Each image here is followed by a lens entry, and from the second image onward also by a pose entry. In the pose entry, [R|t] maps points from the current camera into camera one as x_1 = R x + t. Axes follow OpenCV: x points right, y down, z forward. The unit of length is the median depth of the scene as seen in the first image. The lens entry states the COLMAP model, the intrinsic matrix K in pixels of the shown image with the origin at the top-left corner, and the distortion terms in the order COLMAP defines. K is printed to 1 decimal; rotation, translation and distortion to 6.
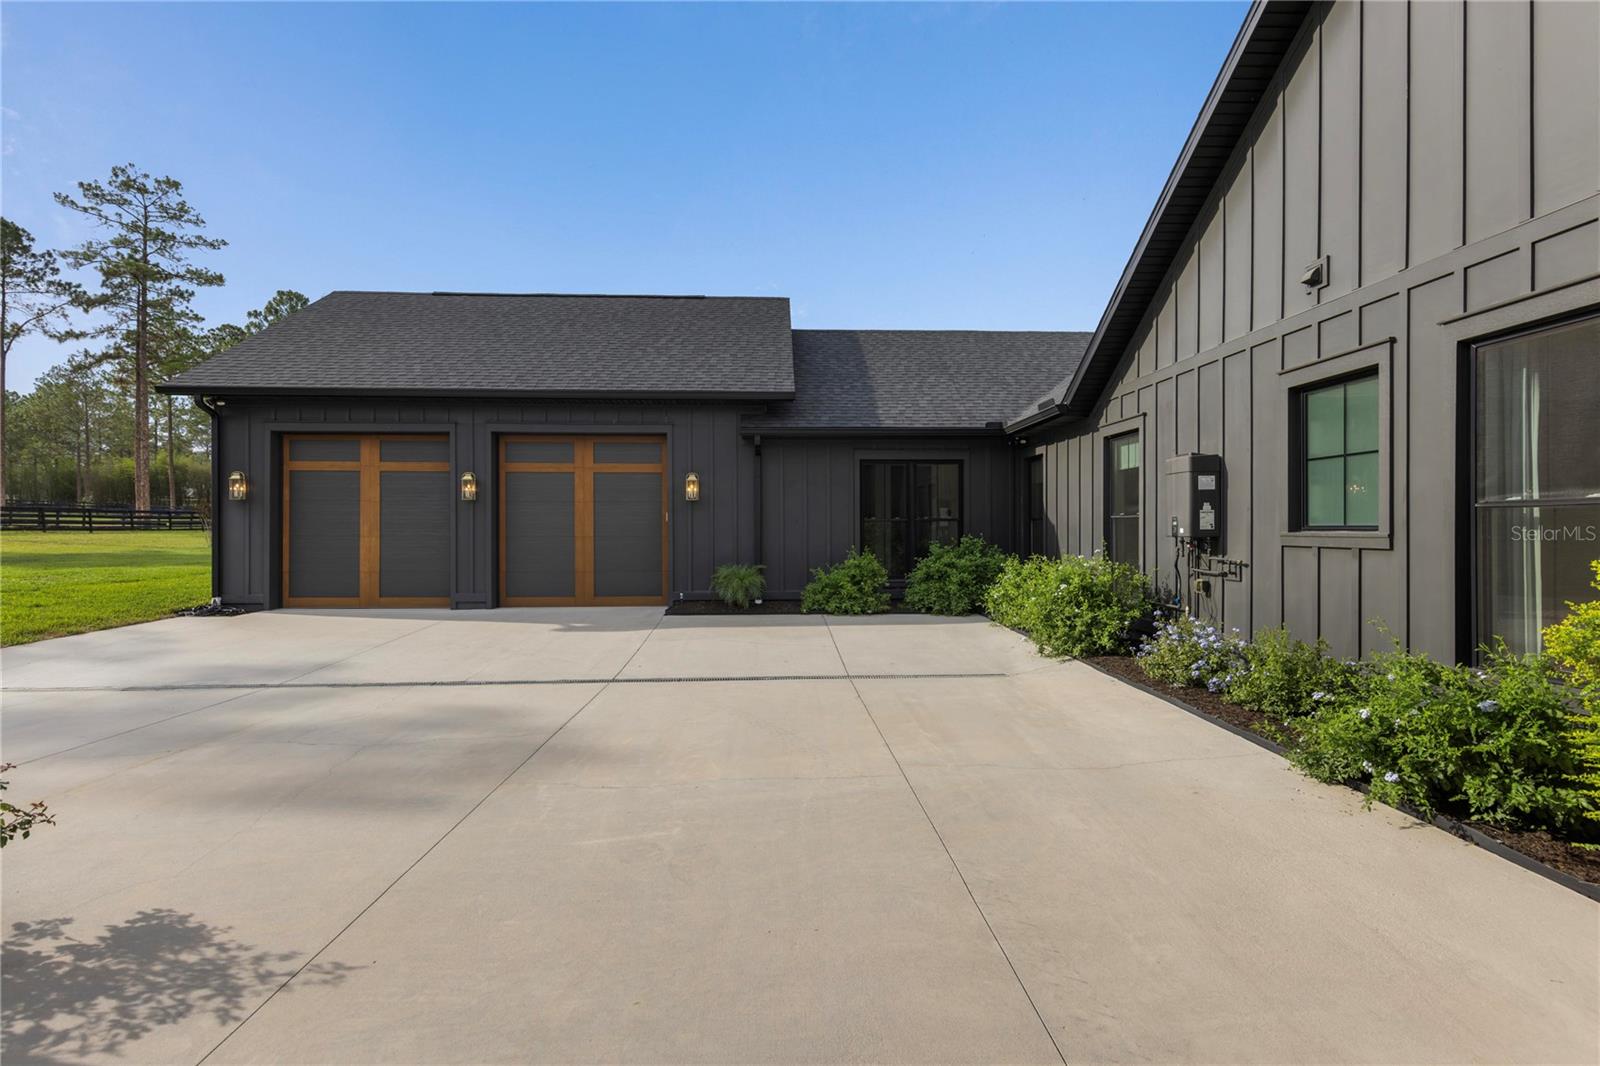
lens RADIAL K [[722.1, 0, 791.0], [0, 722.1, 530.8], [0, 0, 1]] dist [-0.004116, -0.000093]
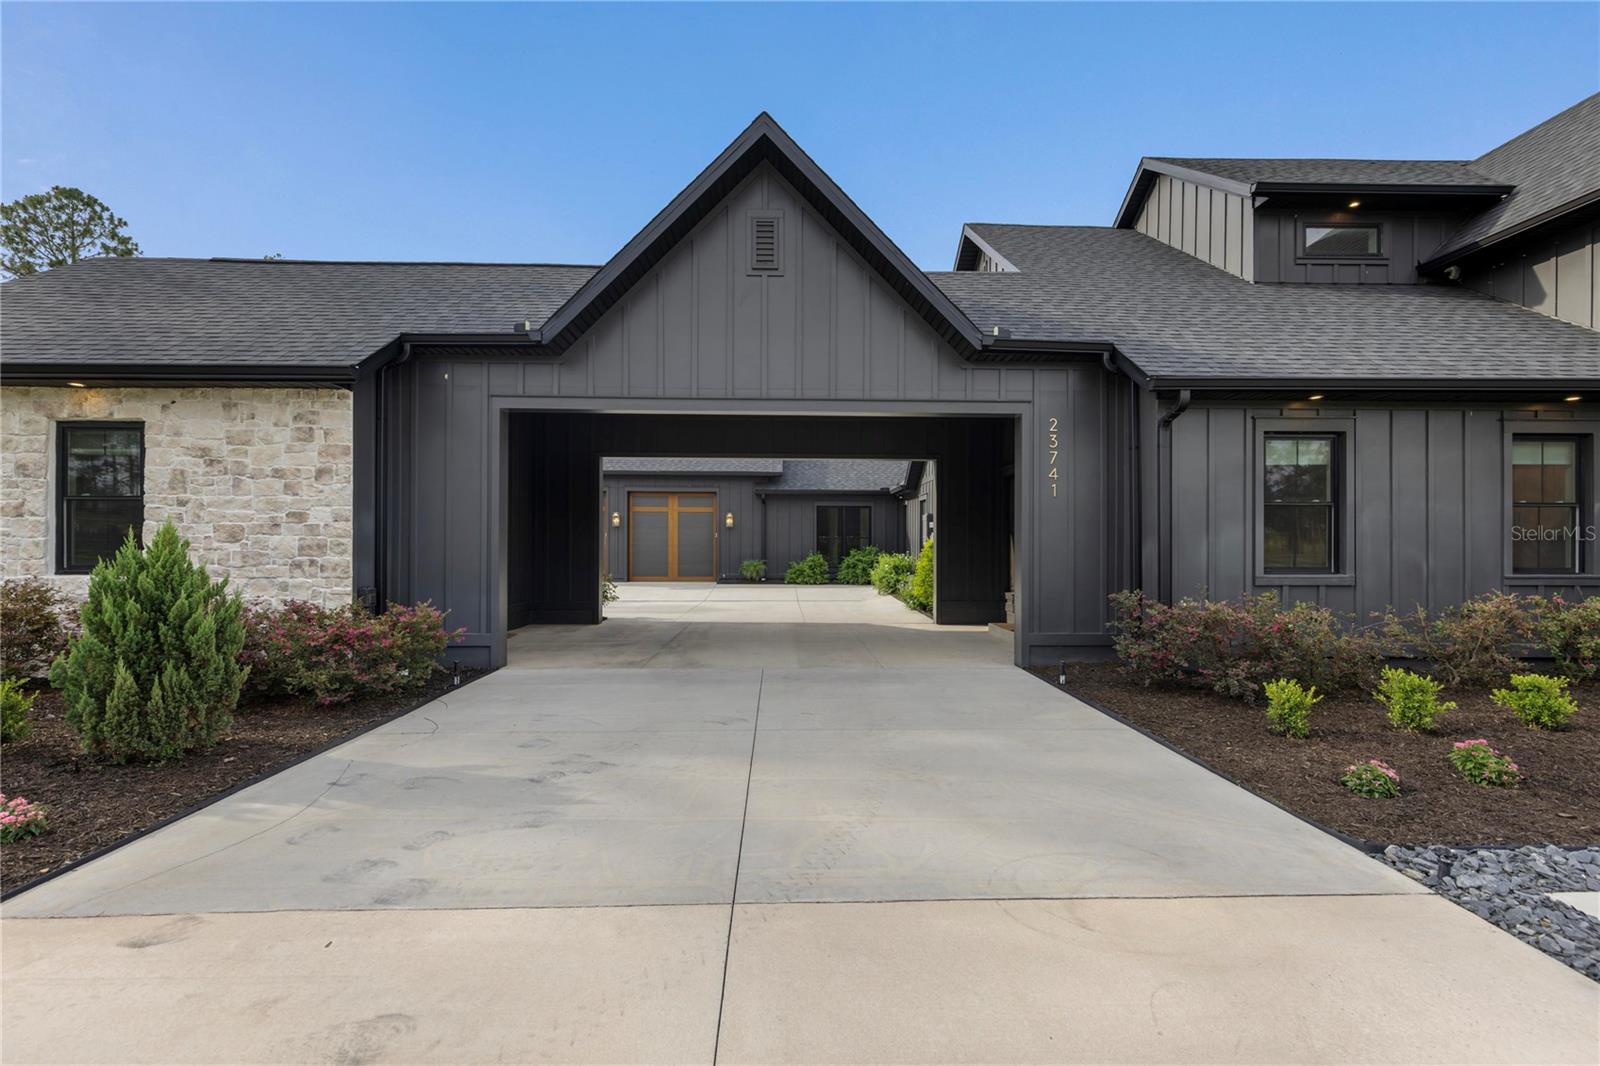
lens RADIAL K [[722.1, 0, 805.4], [0, 722.1, 534.6], [0, 0, 1]] dist [-0.004116, -0.000093]
pose [[0.999926, 0.002929, -0.011789, 0.091636], [-0.002893, 0.999991, 0.003060, -0.028209], [0.011798, -0.003026, 0.999926, -0.960340]]
